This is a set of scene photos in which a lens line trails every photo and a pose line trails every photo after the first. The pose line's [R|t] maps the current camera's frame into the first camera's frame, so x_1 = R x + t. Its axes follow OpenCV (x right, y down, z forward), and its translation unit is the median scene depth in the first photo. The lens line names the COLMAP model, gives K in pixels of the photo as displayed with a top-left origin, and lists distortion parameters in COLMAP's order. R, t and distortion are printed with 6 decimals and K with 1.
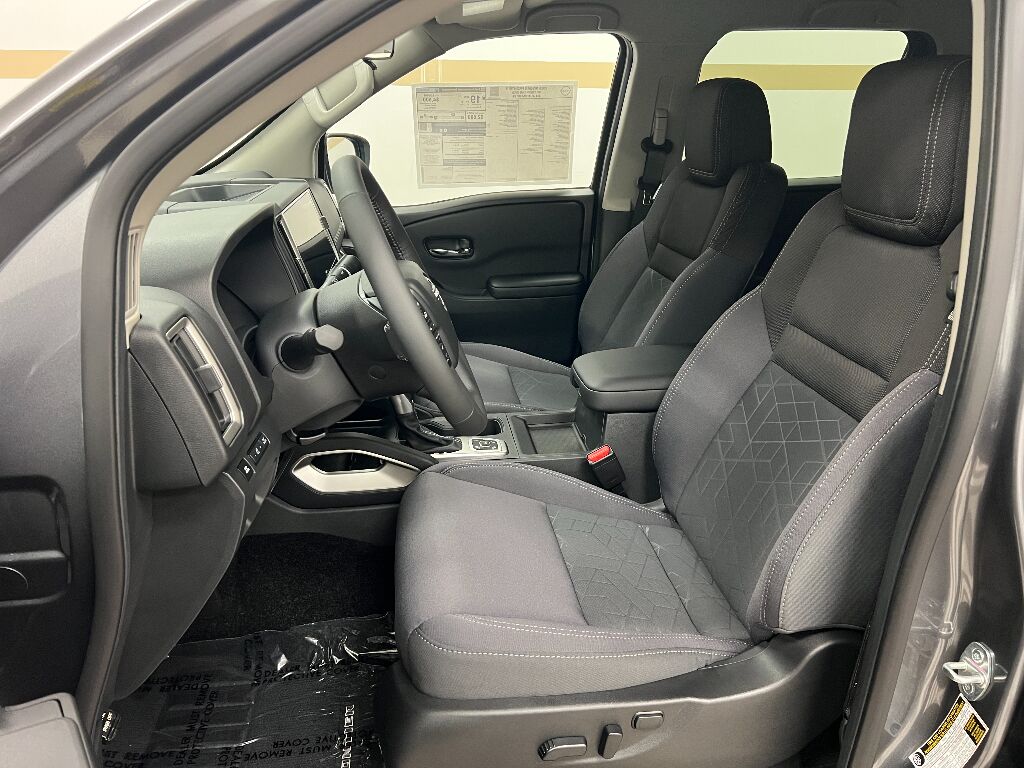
lens RADIAL K [[768.2, 0, 512.0], [0, 768.2, 384.0], [0, 0, 1]] dist [0.050582, -0.051356]
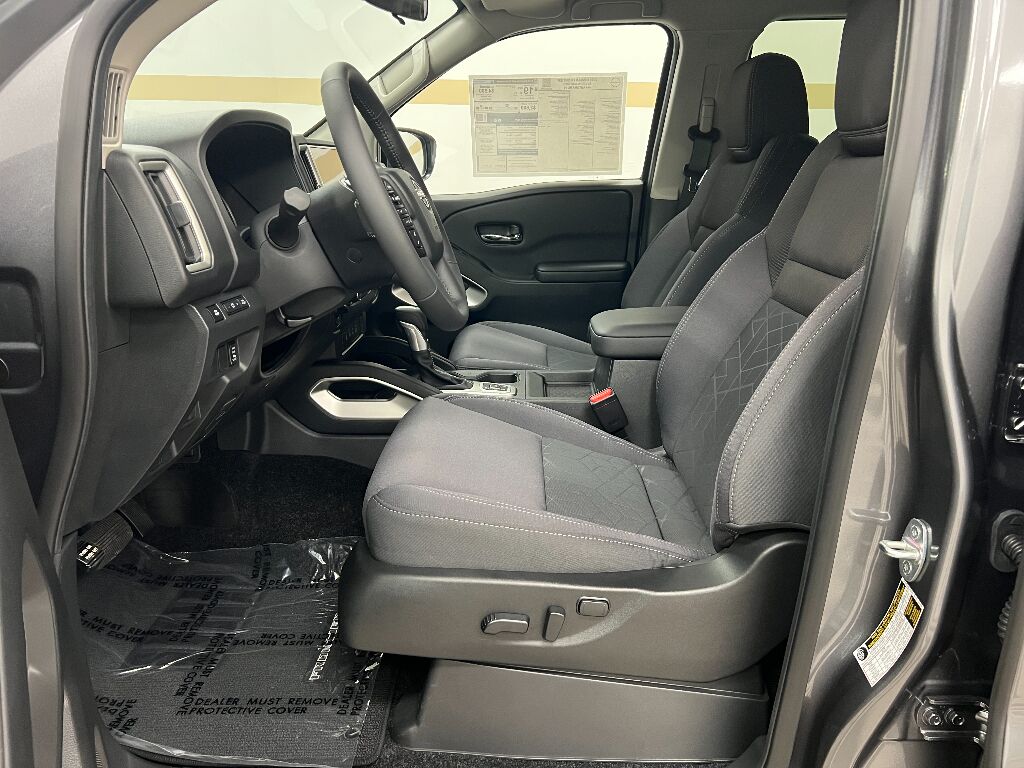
lens RADIAL K [[768.2, 0, 512.0], [0, 768.2, 384.0], [0, 0, 1]] dist [0.050582, -0.051356]
pose [[0.988549, 0.044815, -0.144091, 0.148909], [-0.056550, 0.995316, -0.078408, 0.169828], [0.139902, 0.085659, 0.986453, -0.017357]]
